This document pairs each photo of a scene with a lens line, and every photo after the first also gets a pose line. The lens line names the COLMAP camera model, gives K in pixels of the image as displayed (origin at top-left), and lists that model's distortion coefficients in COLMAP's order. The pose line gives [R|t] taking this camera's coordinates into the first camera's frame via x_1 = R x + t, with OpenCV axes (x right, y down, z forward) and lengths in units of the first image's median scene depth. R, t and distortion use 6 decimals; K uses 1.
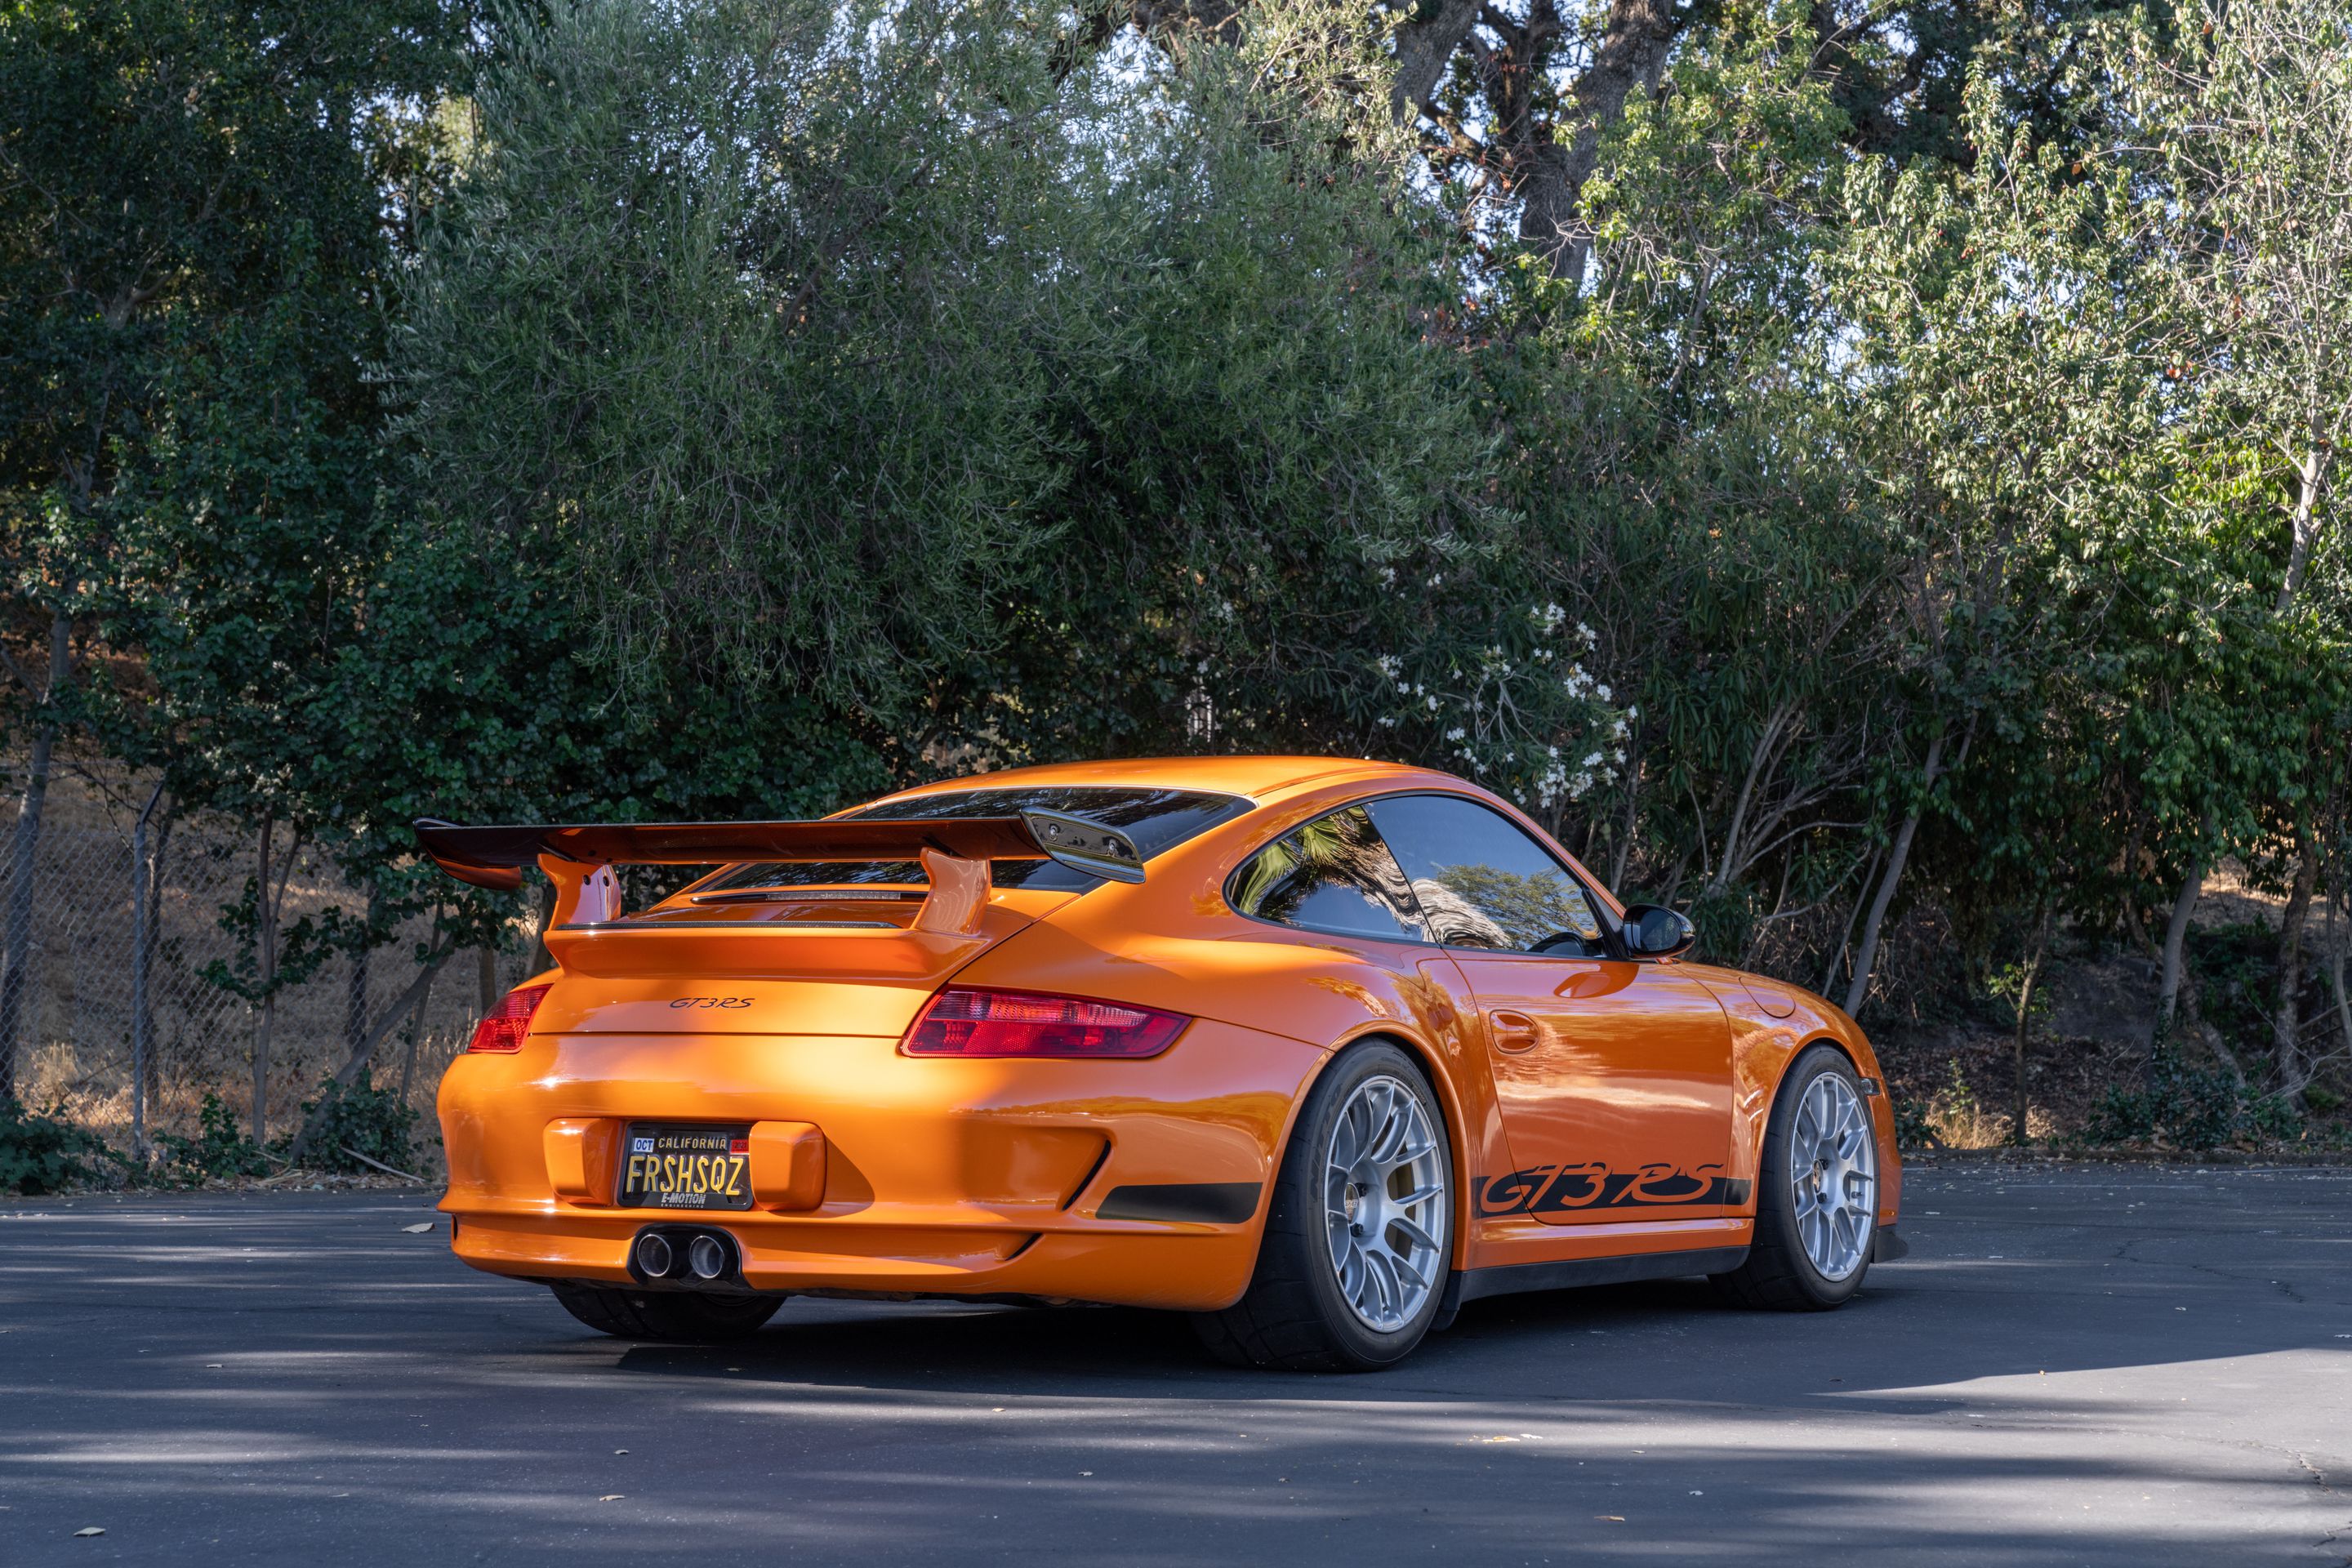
lens RADIAL K [[5299.1, 0, 966.0], [0, 5299.1, 857.4], [0, 0, 1]] dist [0.196660, -0.562152]
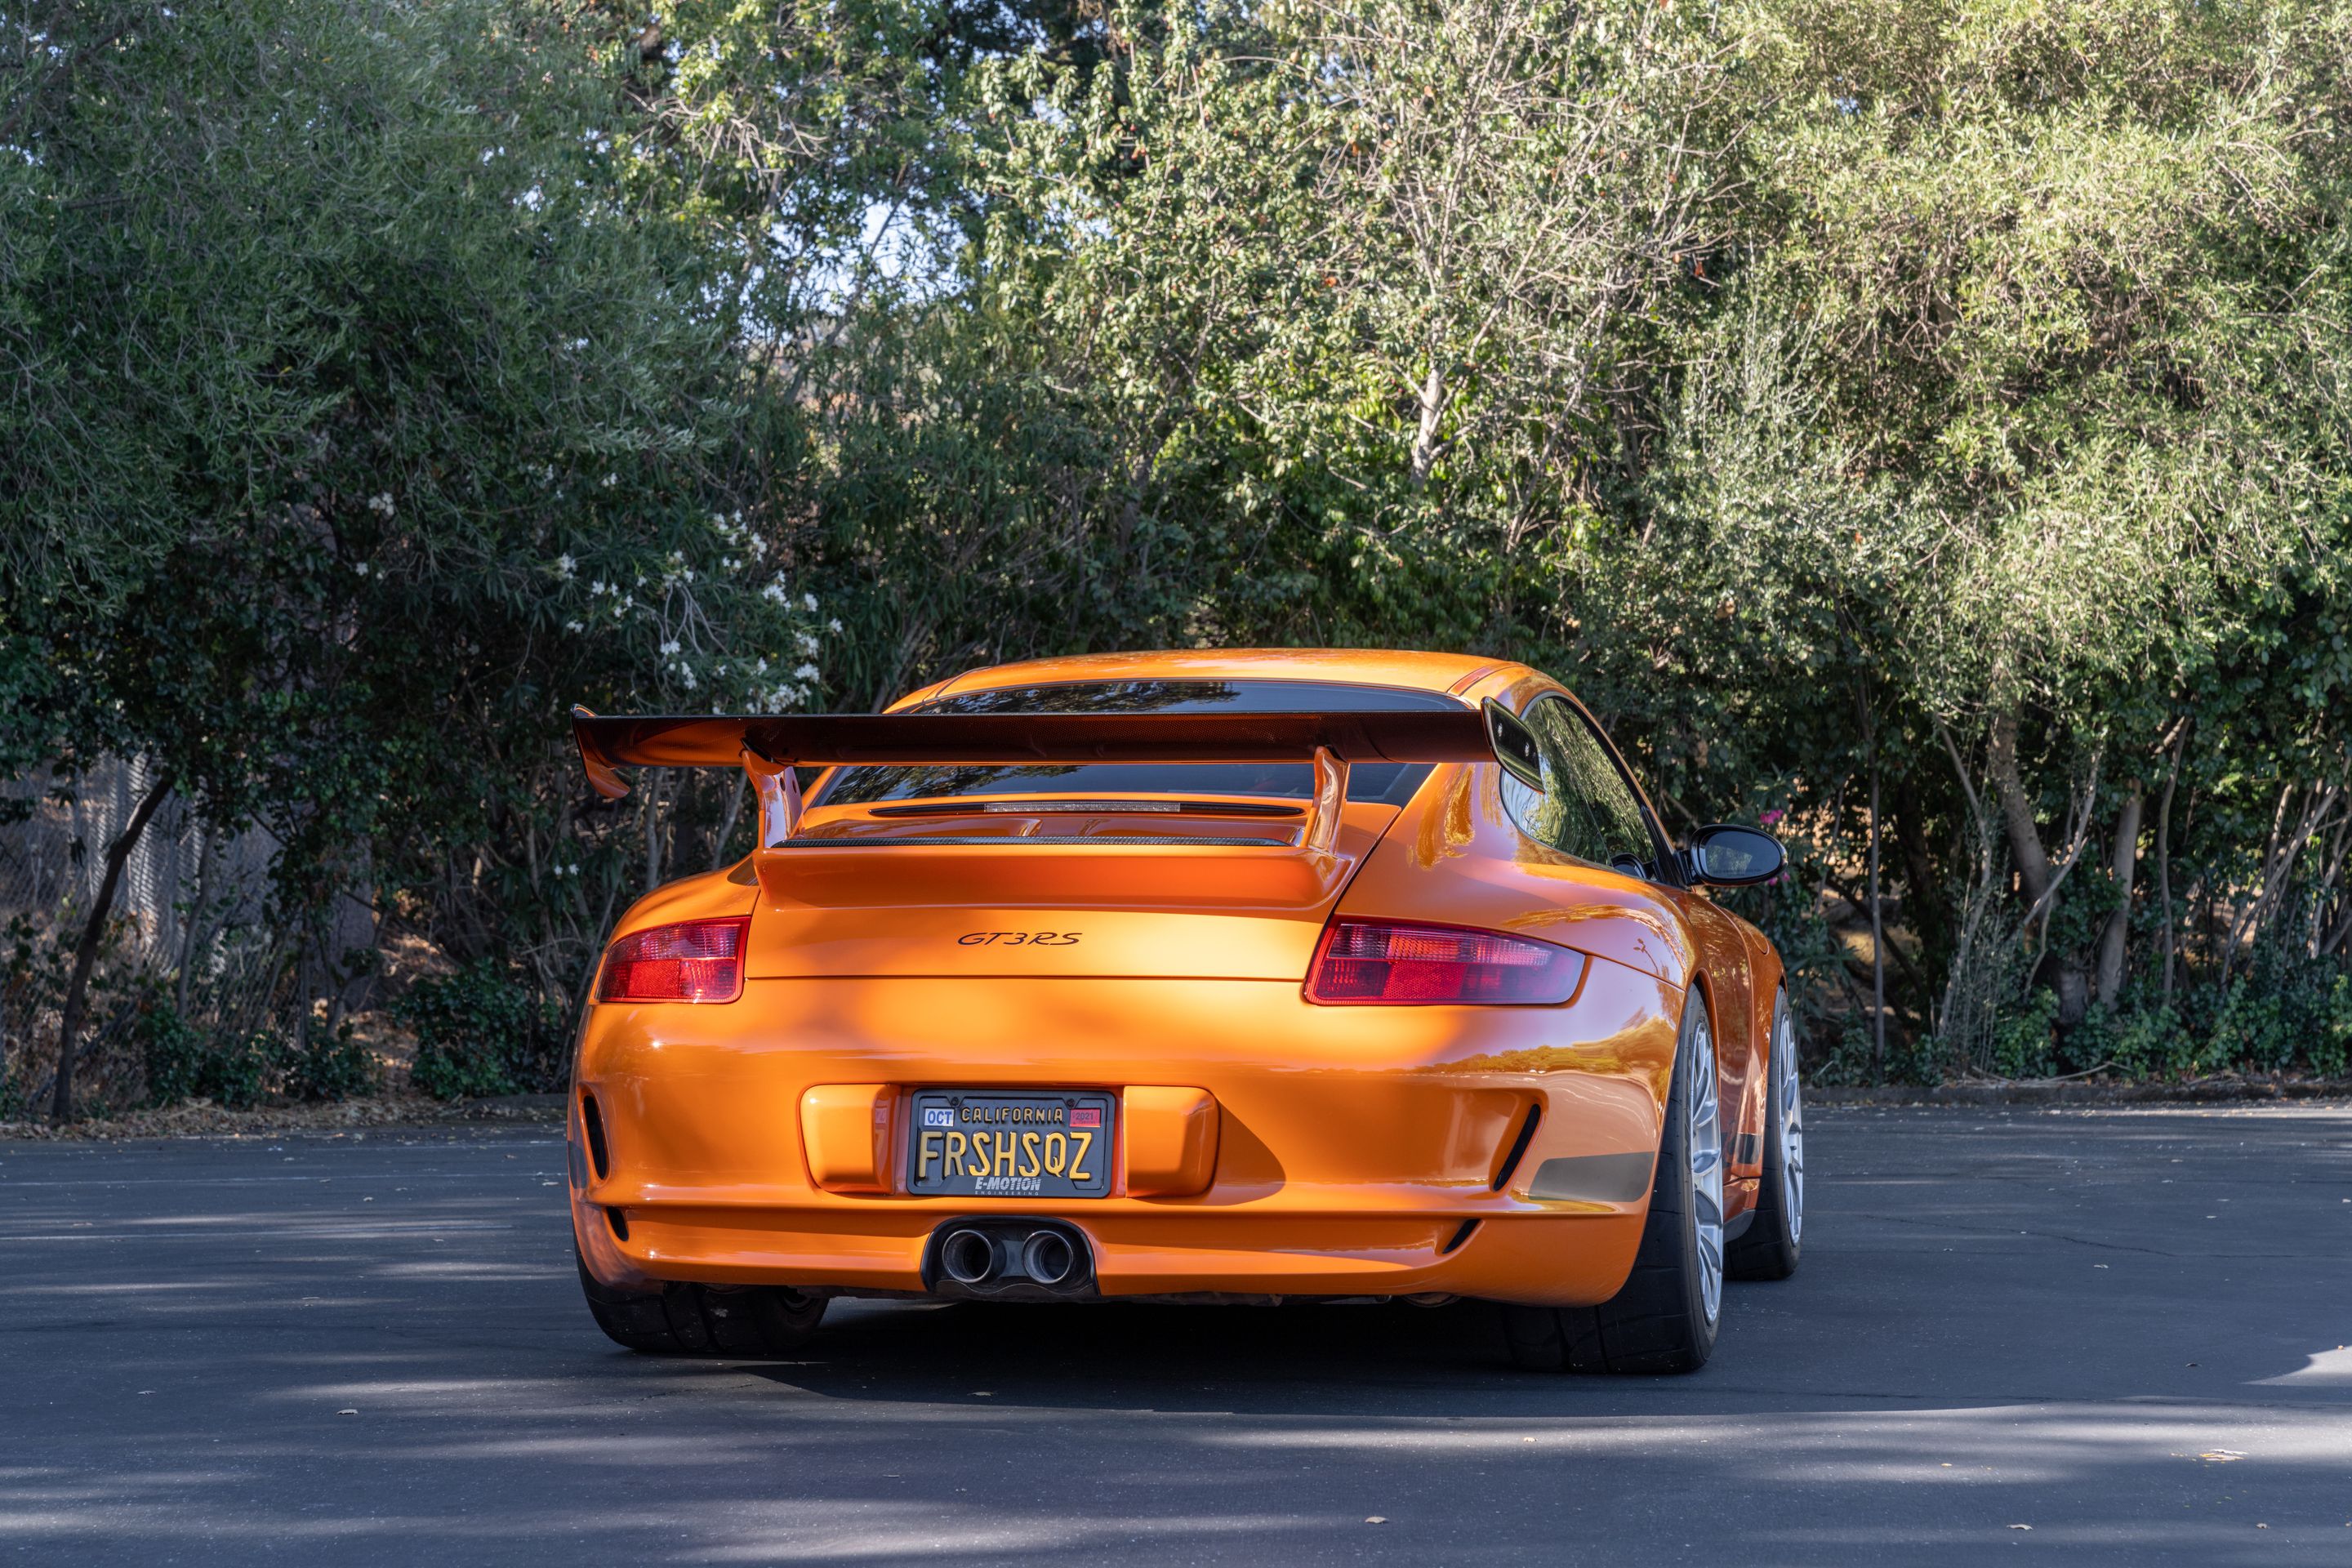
lens RADIAL K [[5293.7, 0, 1078.8], [0, 5293.7, 783.4], [0, 0, 1]] dist [-0.056489, -0.374294]
pose [[0.935534, 0.008680, 0.353129, -0.317890], [-0.007697, 0.999962, -0.004188, 0.007044], [-0.353152, 0.001200, 0.935565, 0.244520]]
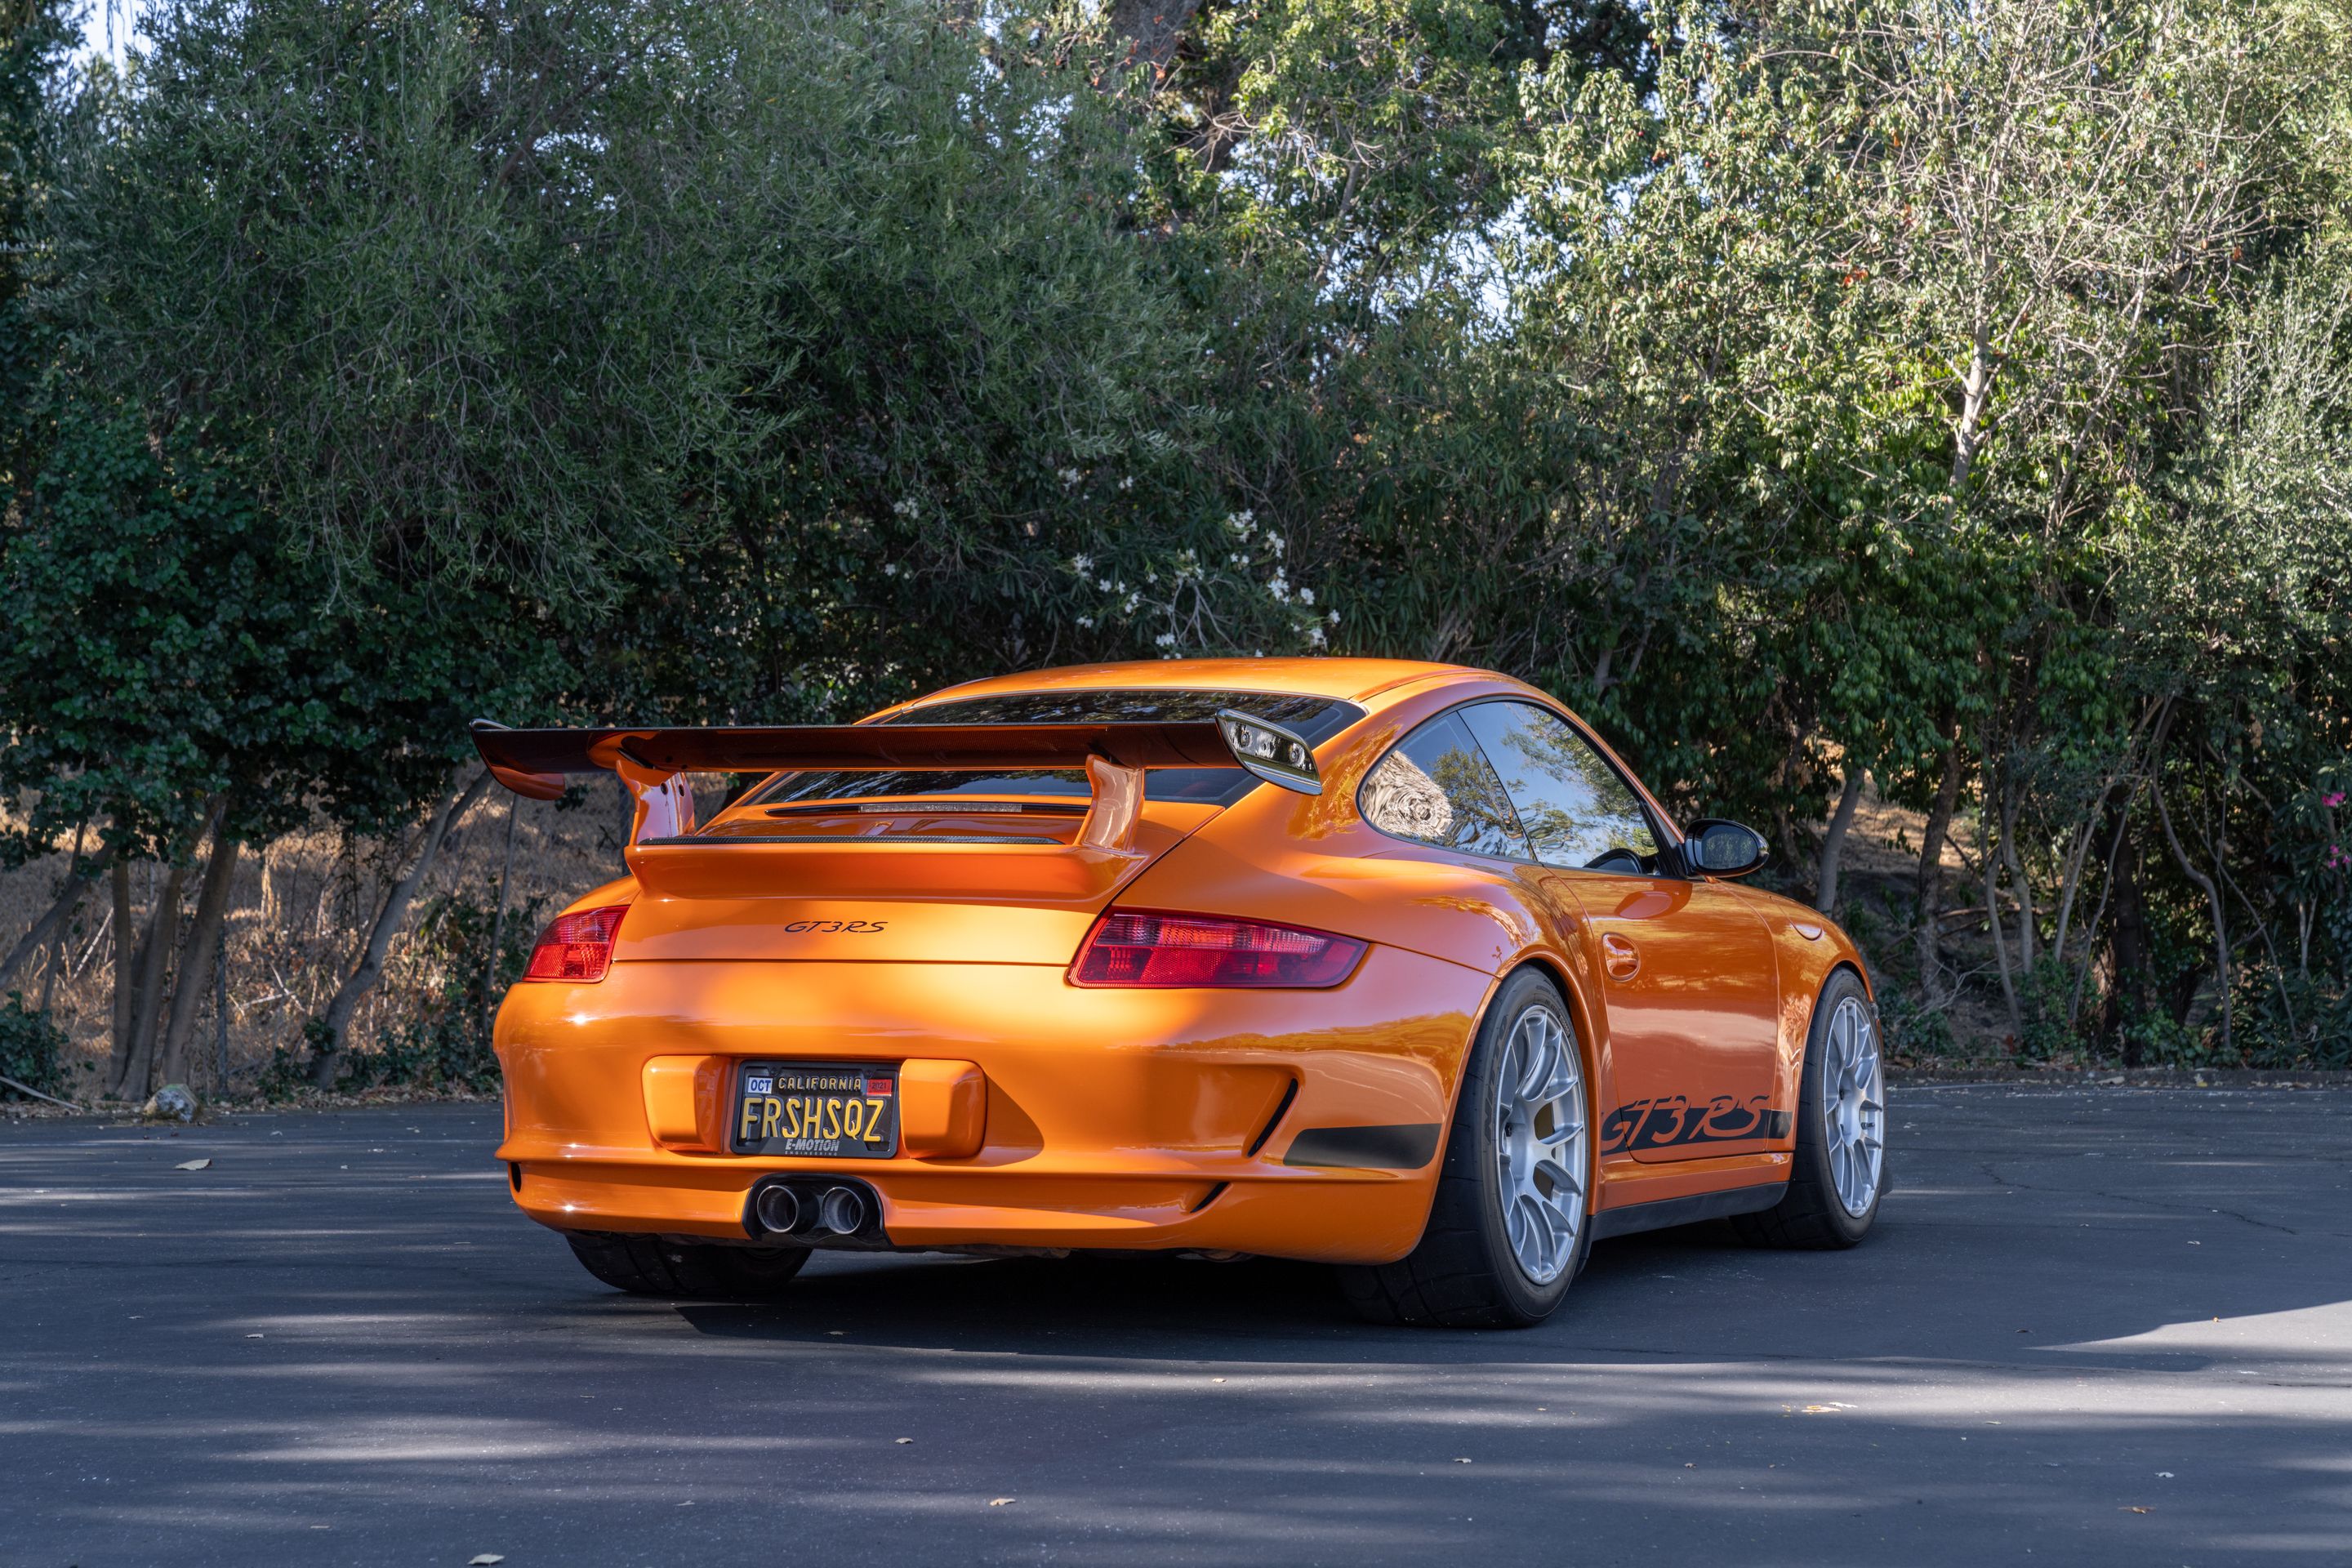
lens RADIAL K [[5302.3, 0, 996.9], [0, 5302.3, 787.1], [0, 0, 1]] dist [0.029315, -0.129721]
pose [[0.989559, 0.003382, 0.144086, -0.148351], [-0.003901, 0.999987, 0.003321, 0.000597], [-0.144073, -0.003848, 0.989560, 0.105425]]
